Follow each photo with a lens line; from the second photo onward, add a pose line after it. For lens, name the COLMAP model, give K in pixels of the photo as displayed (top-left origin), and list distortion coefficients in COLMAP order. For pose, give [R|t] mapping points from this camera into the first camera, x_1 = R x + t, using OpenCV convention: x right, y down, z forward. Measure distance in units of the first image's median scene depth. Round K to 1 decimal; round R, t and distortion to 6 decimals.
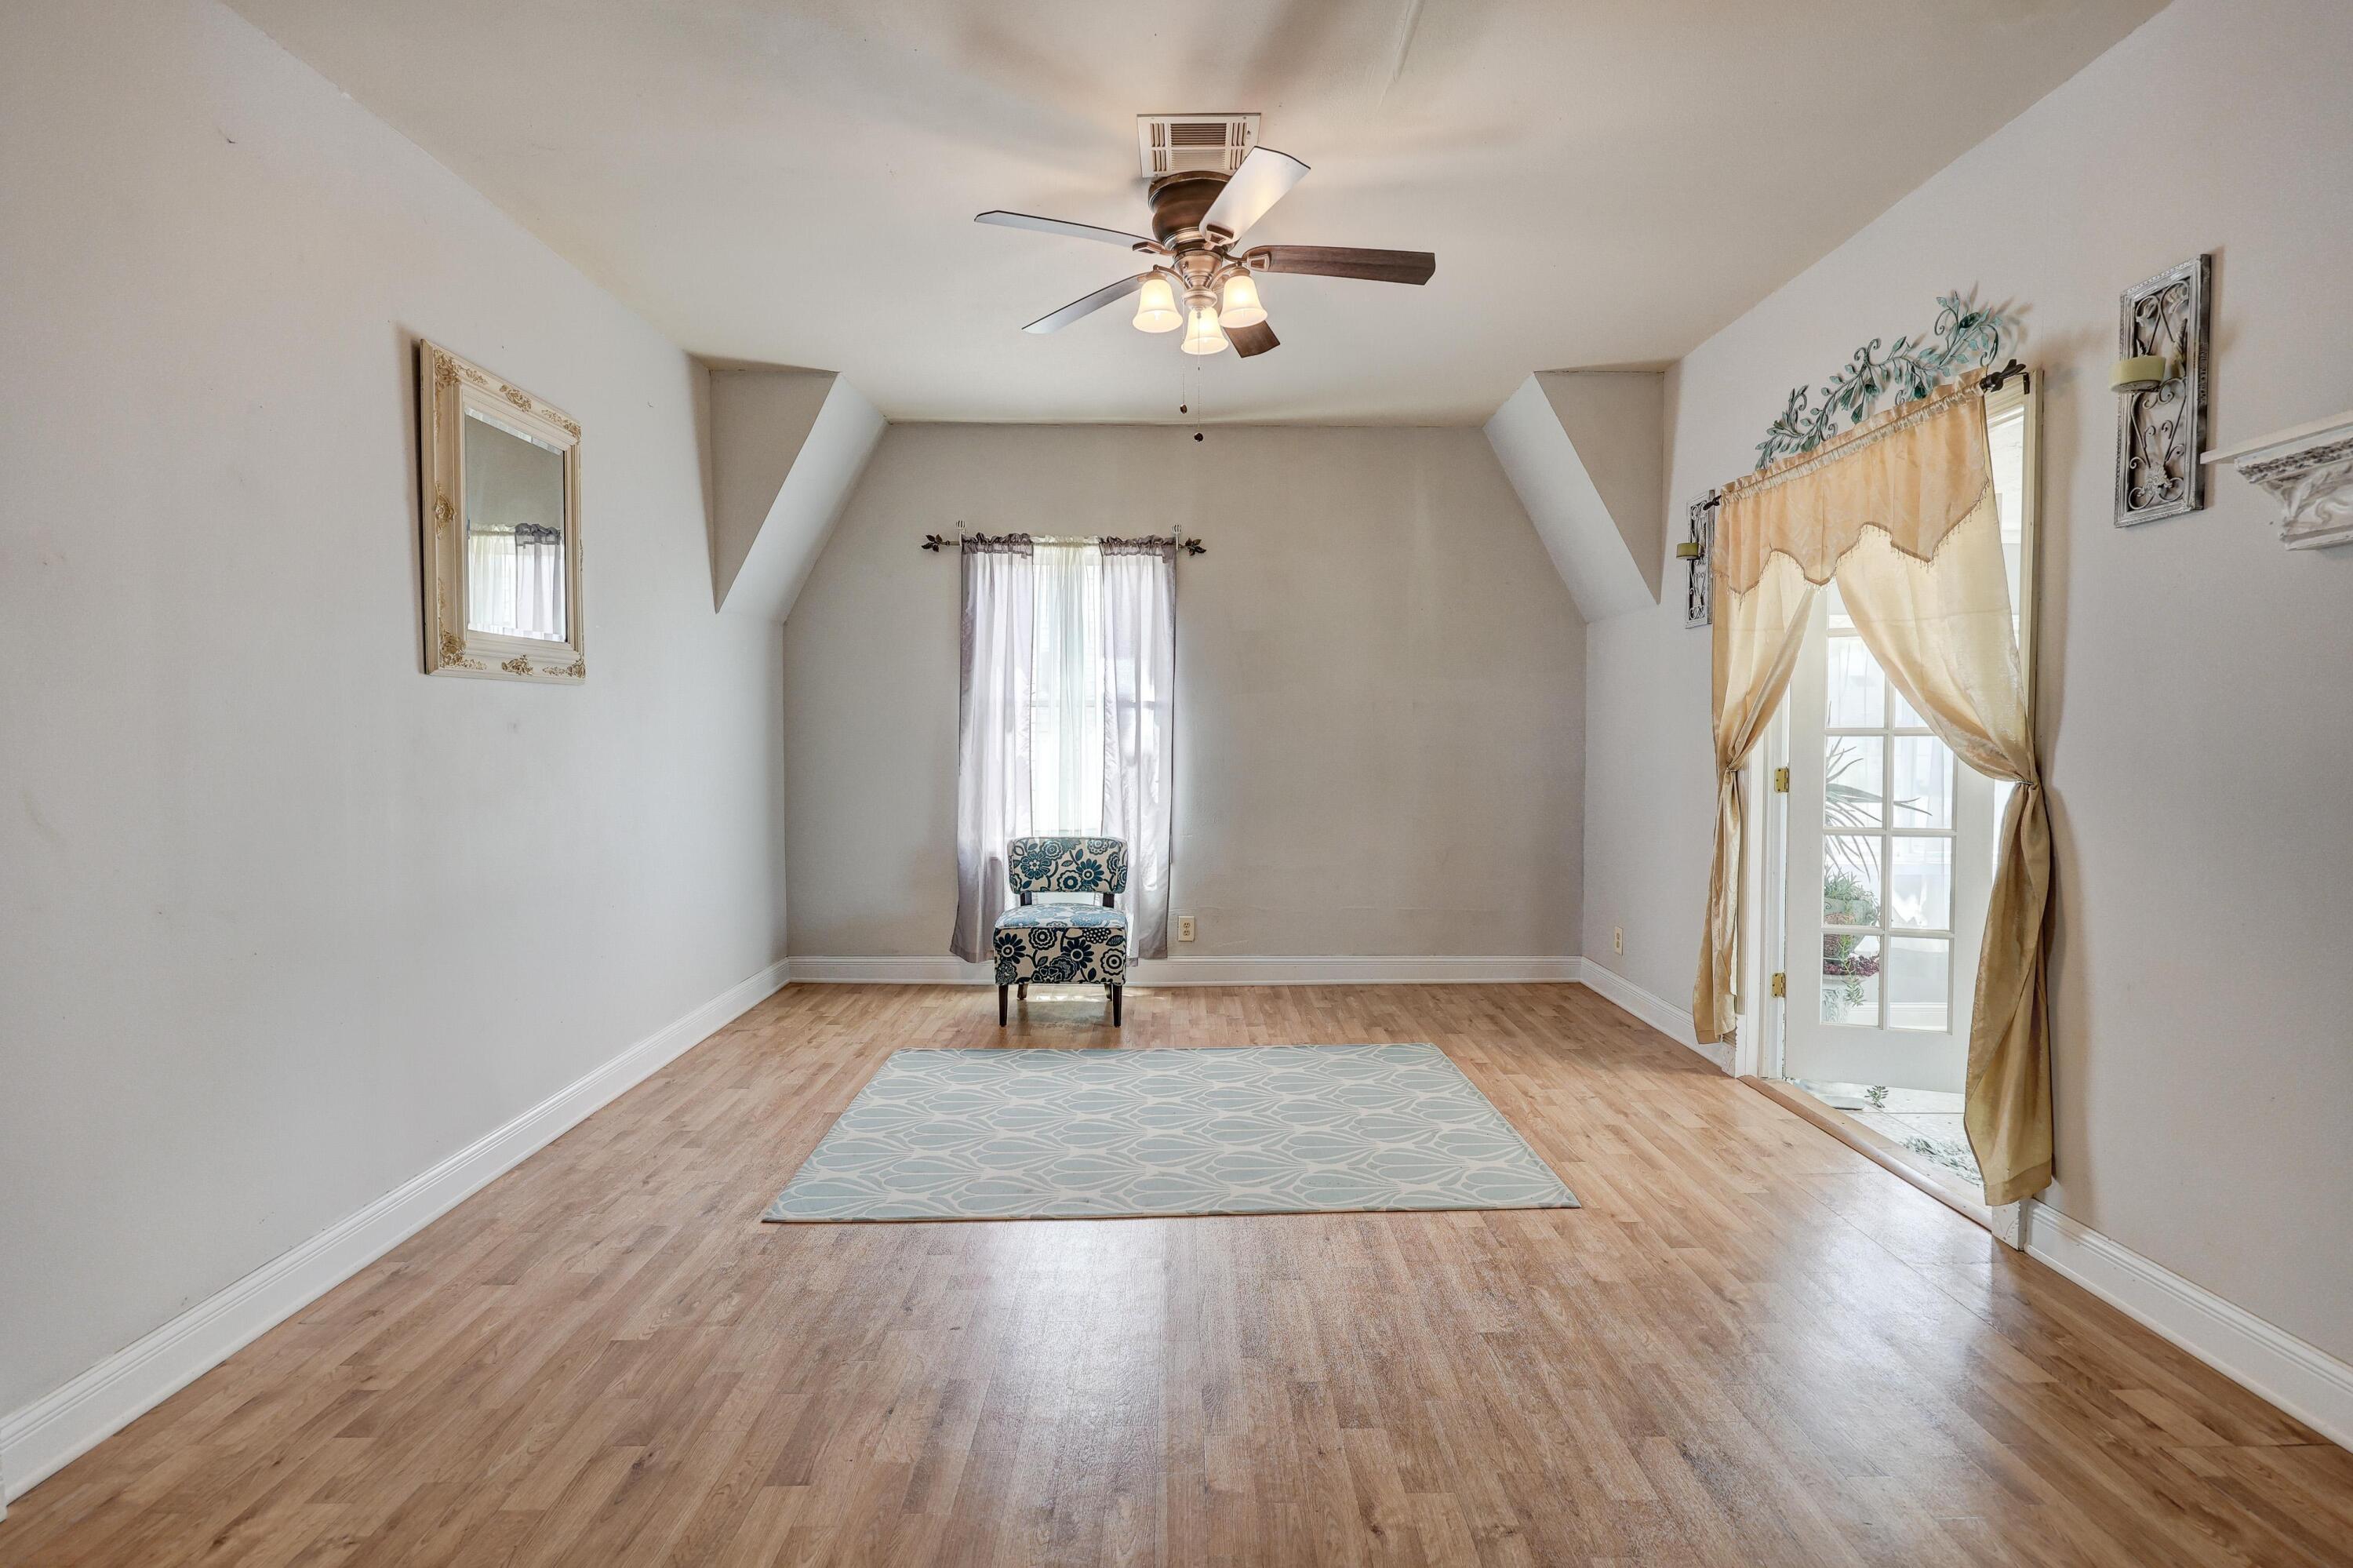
lens RADIAL K [[1088.0, 0, 1189.9], [0, 1088.0, 774.8], [0, 0, 1]] dist [-0.006586, -0.000891]
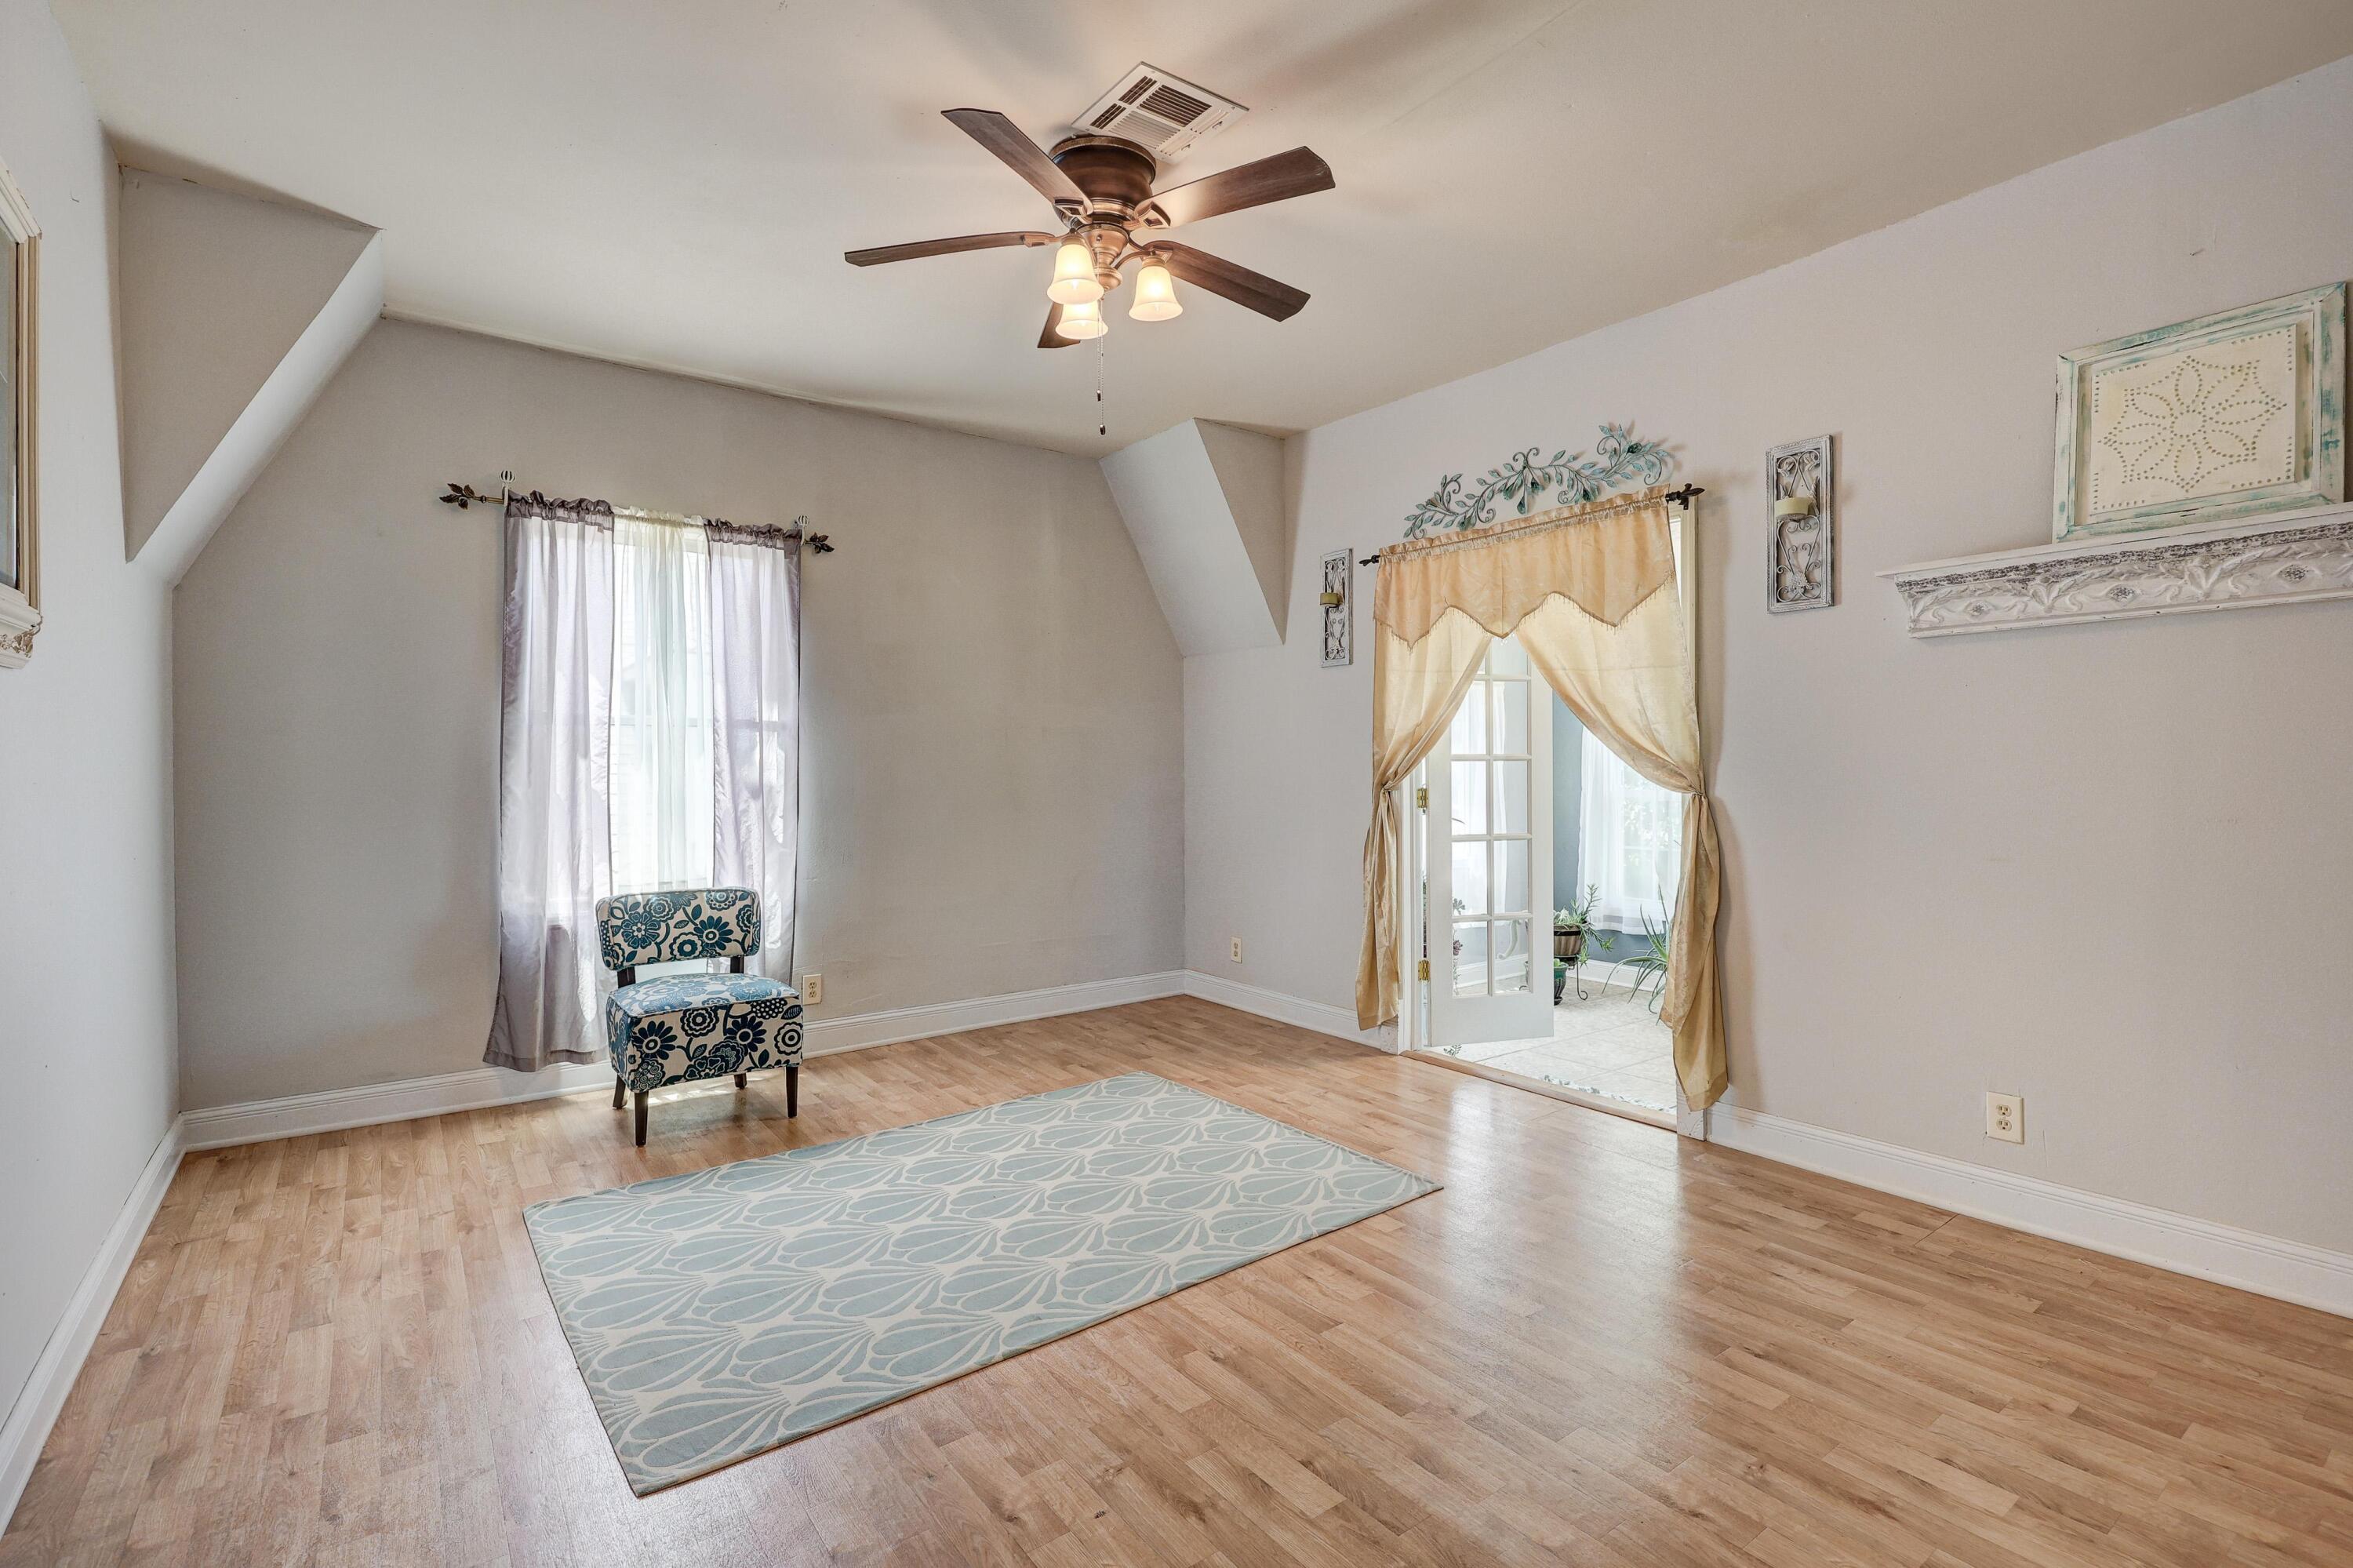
lens RADIAL K [[1088.0, 0, 1182.6], [0, 1088.0, 776.1], [0, 0, 1]] dist [-0.006586, -0.000891]
pose [[0.804253, -0.008471, 0.594226, -0.365774], [0.023962, 0.999548, -0.018183, -0.003836], [-0.593803, 0.028862, 0.804092, 0.186989]]
